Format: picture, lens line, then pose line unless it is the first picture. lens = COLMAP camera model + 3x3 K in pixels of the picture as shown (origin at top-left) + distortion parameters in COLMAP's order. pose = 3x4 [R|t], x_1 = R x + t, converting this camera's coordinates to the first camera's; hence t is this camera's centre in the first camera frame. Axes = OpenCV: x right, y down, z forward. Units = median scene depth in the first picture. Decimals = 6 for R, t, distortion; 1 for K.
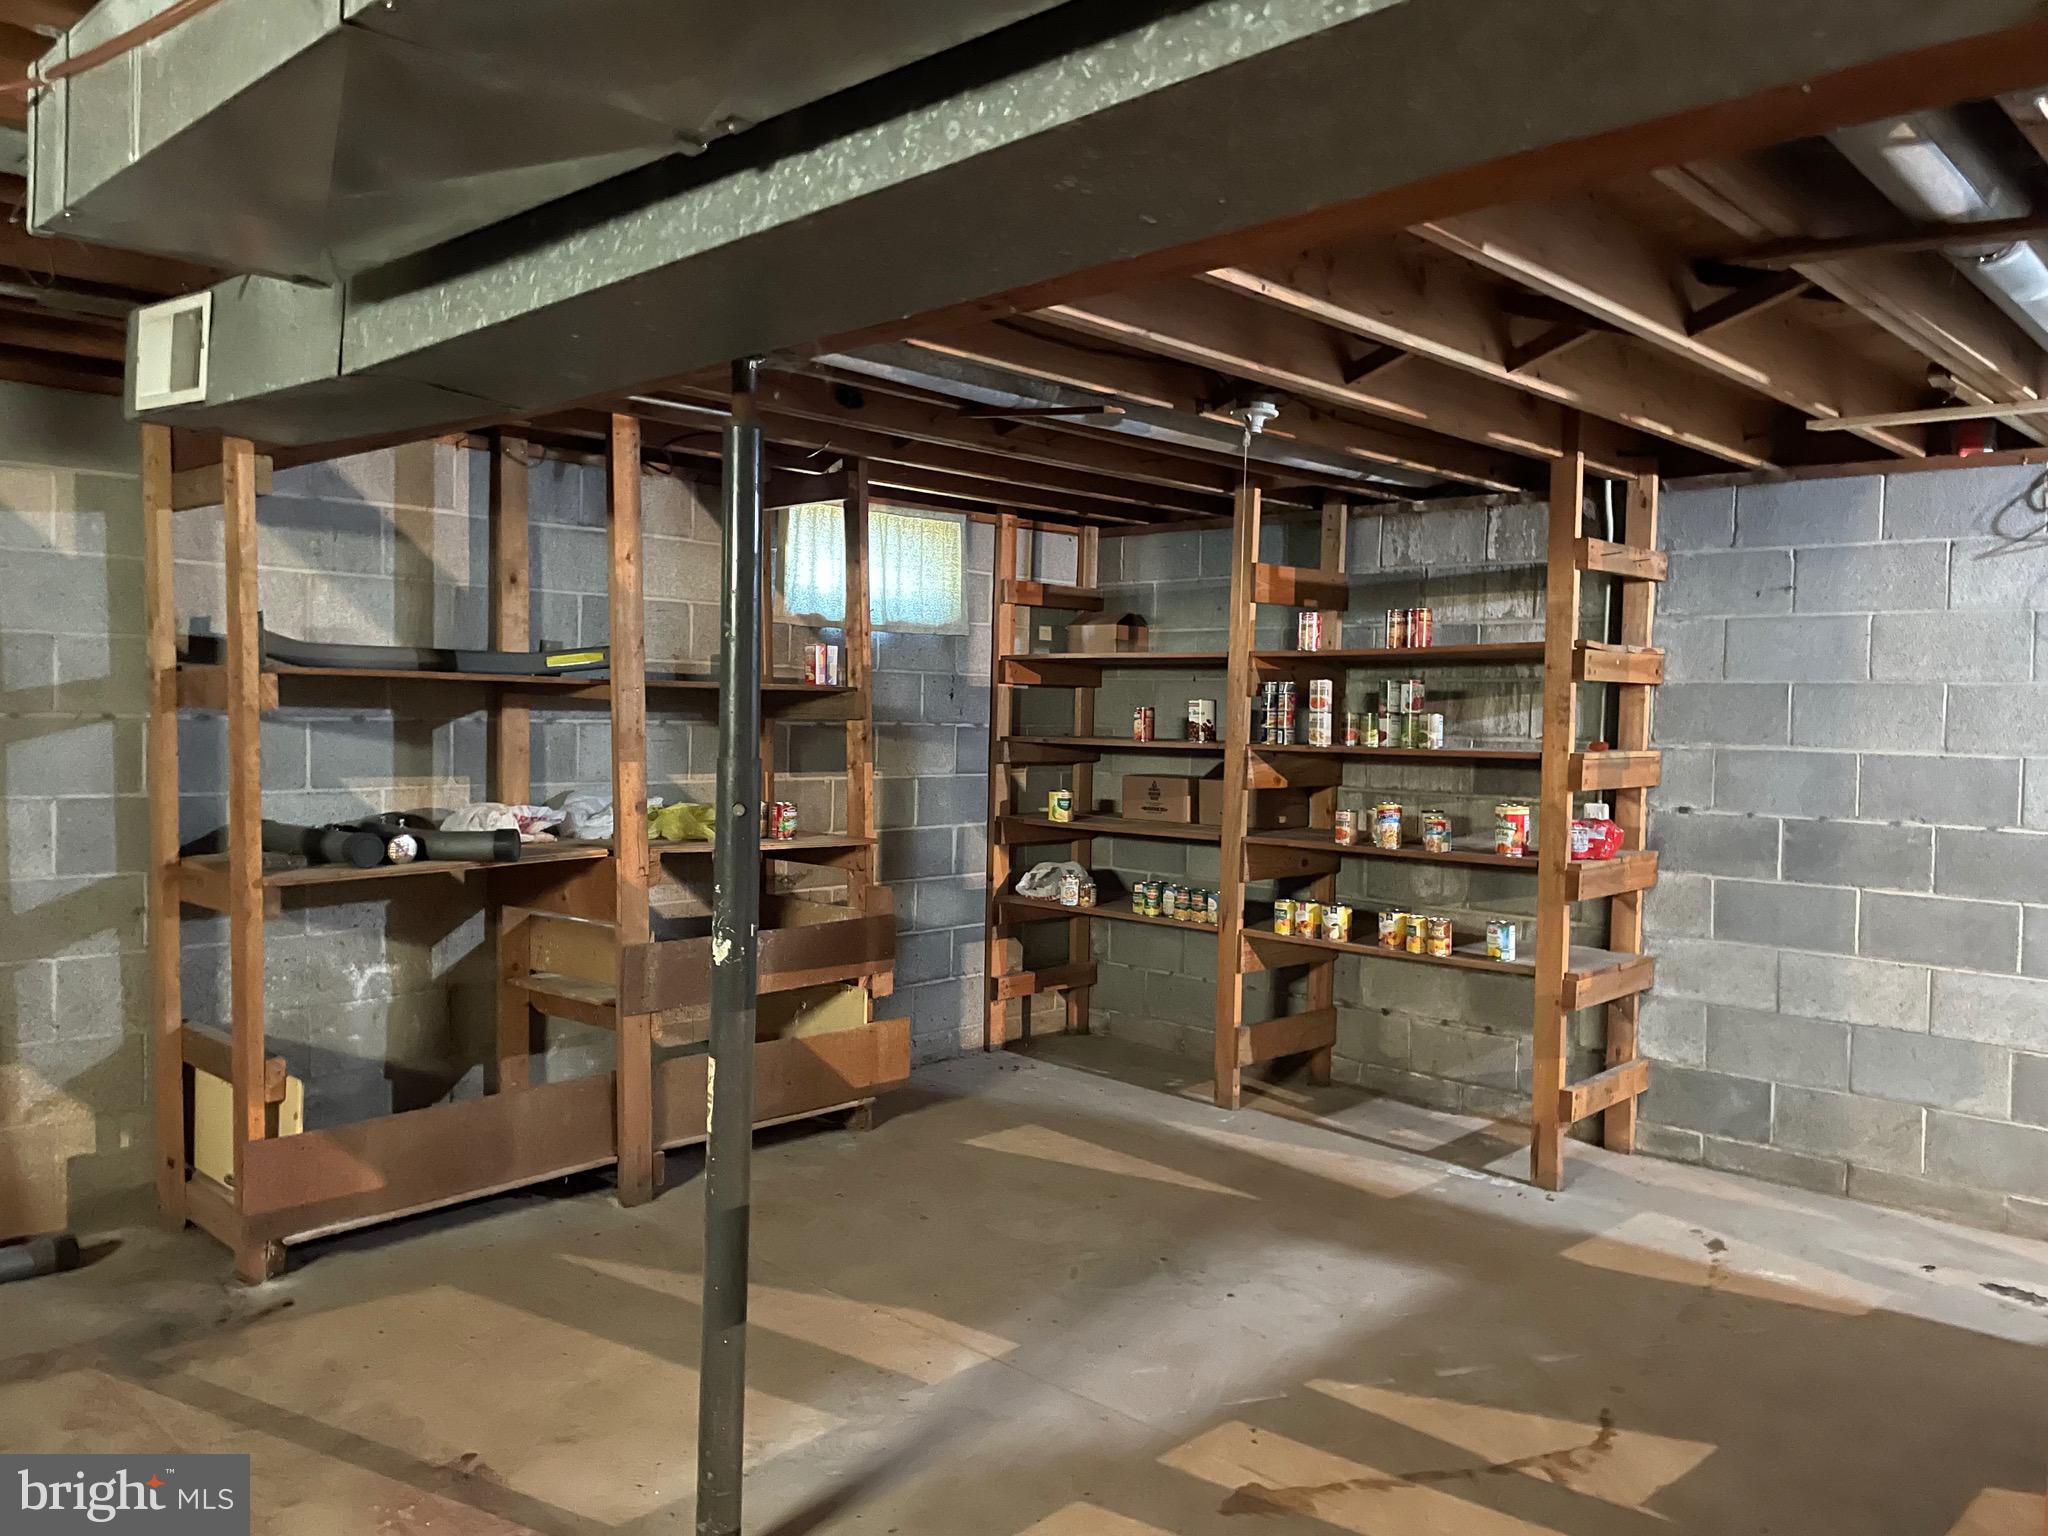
lens RADIAL K [[1537.2, 0, 1018.1], [0, 1537.2, 762.3], [0, 0, 1]] dist [0.037306, -0.010748]
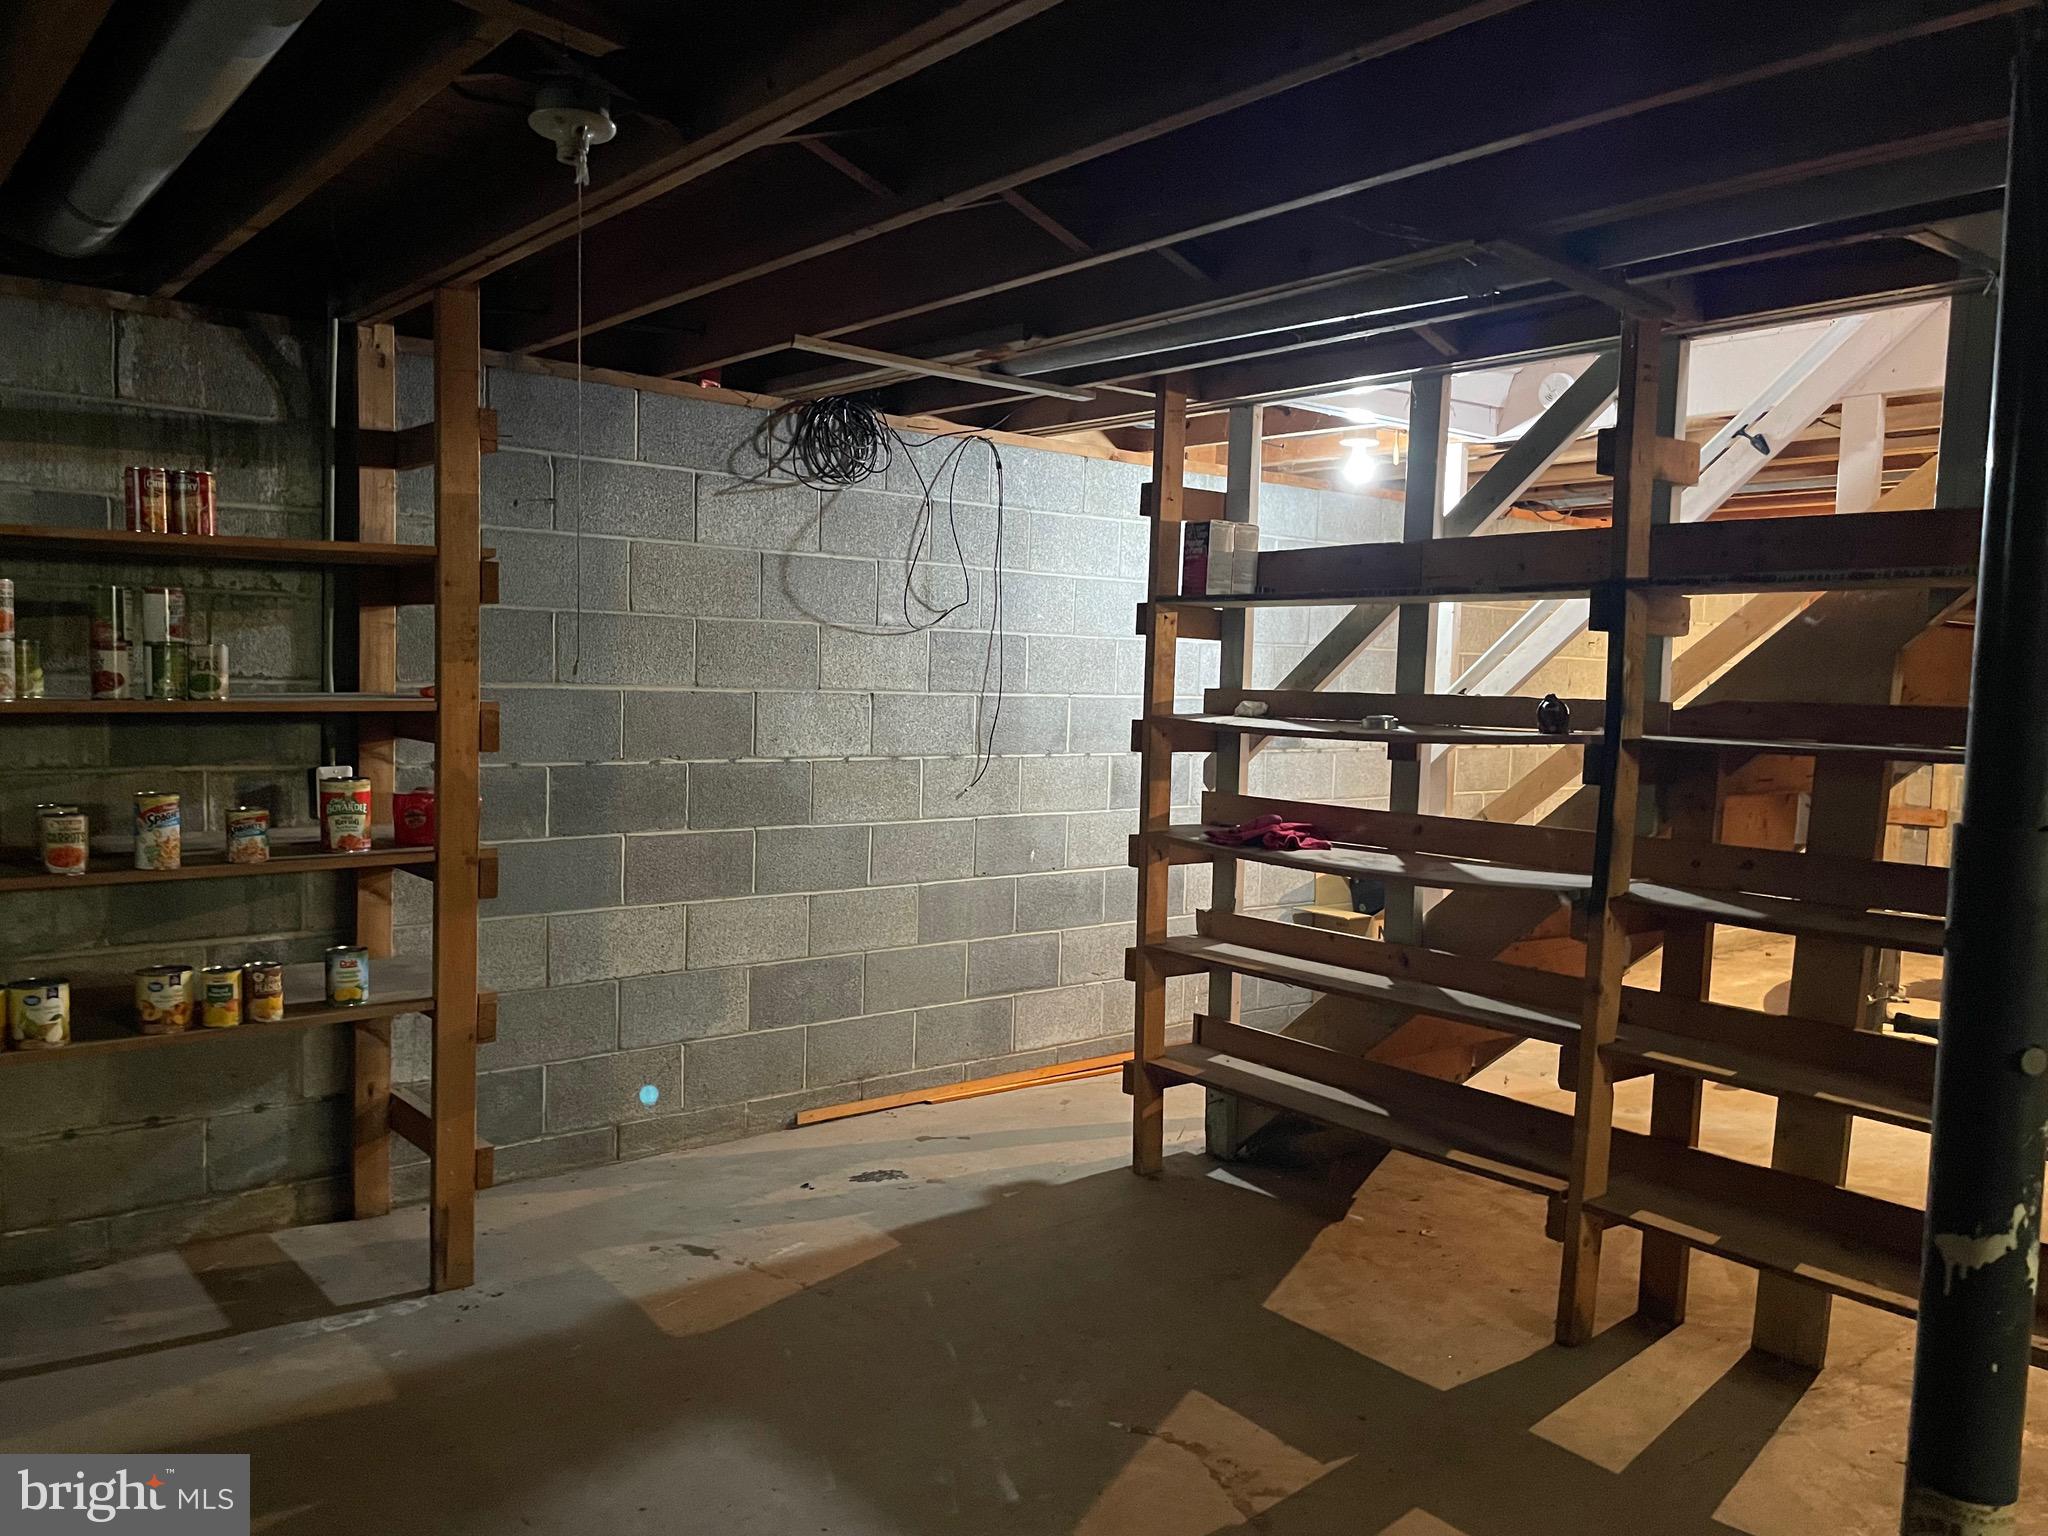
lens RADIAL K [[1537.2, 0, 1019.8], [0, 1537.2, 782.7], [0, 0, 1]] dist [0.037306, -0.010748]
pose [[0.122765, -0.091887, 0.988173, -0.344151], [0.010842, 0.995769, 0.091247, -0.032087], [-0.992377, -0.000488, 0.123242, 0.645053]]
